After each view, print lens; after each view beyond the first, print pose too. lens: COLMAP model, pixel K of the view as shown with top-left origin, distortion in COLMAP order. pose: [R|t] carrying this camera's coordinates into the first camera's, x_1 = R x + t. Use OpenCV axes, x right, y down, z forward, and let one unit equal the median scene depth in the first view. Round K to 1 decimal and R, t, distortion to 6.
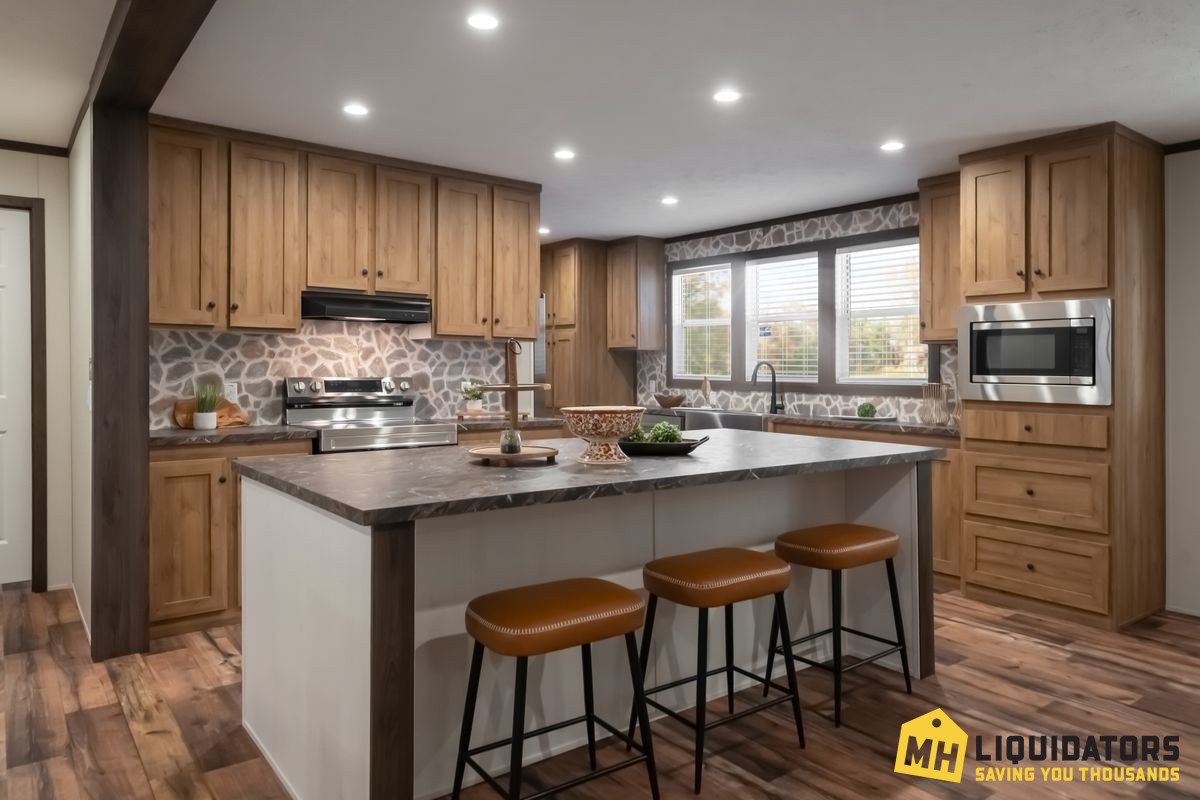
lens RADIAL K [[774.2, 0, 594.9], [0, 774.2, 354.5], [0, 0, 1]] dist [0.019477, -0.001405]
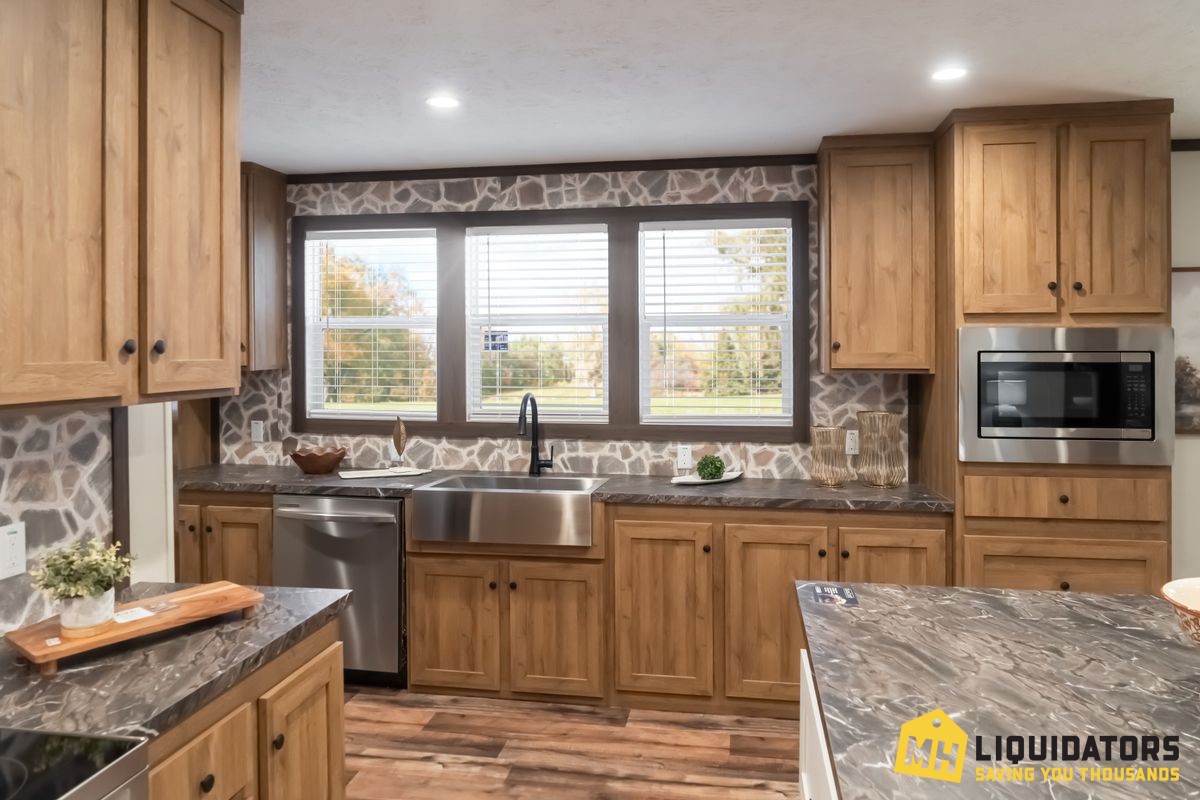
lens RADIAL K [[814.7, 0, 598.5], [0, 814.7, 350.7], [0, 0, 1]] dist [-0.024172, 0.010939]
pose [[0.734973, -0.015483, 0.677920, -0.218499], [-0.001039, 0.999712, 0.023958, -0.049378], [-0.678096, -0.018313, 0.734745, 0.583531]]
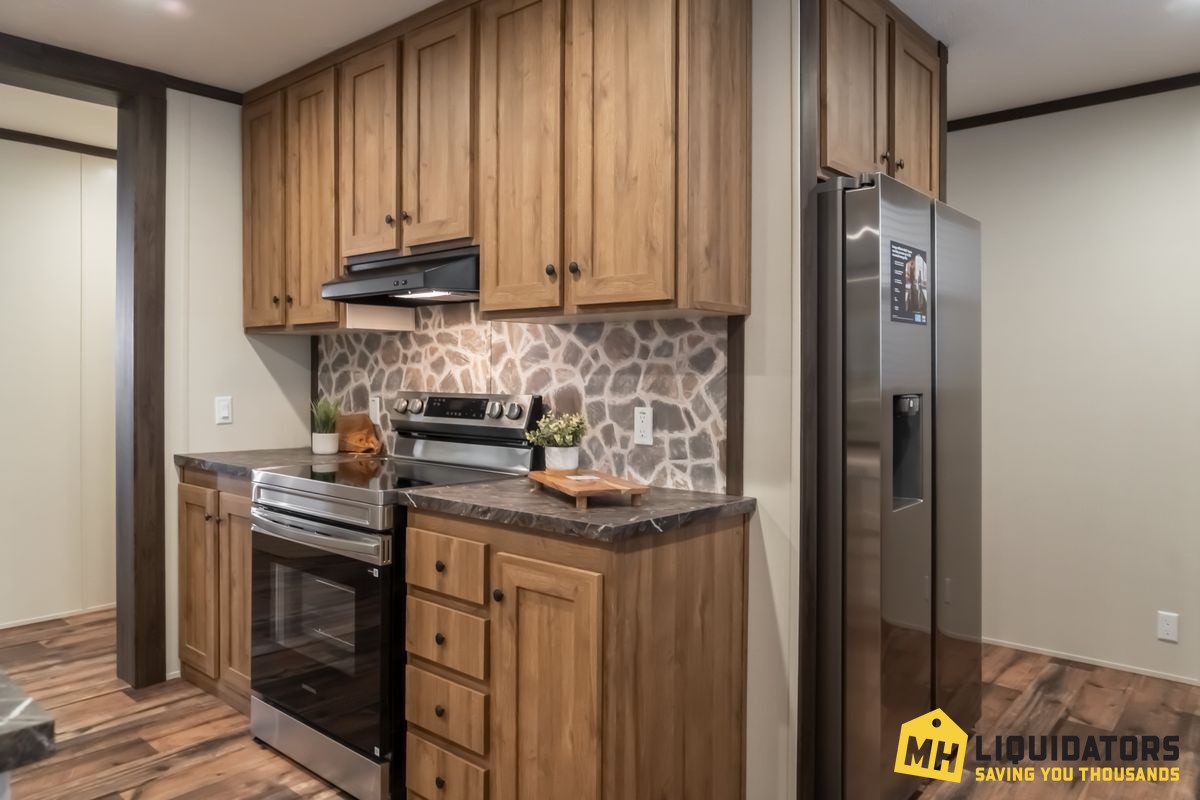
lens RADIAL K [[814.7, 0, 594.5], [0, 814.7, 350.5], [0, 0, 1]] dist [-0.024172, 0.010939]
pose [[0.201102, -0.033731, -0.978989, 0.311487], [0.016839, 0.999378, -0.030974, 0.016095], [0.979426, -0.010256, 0.201545, 0.889506]]
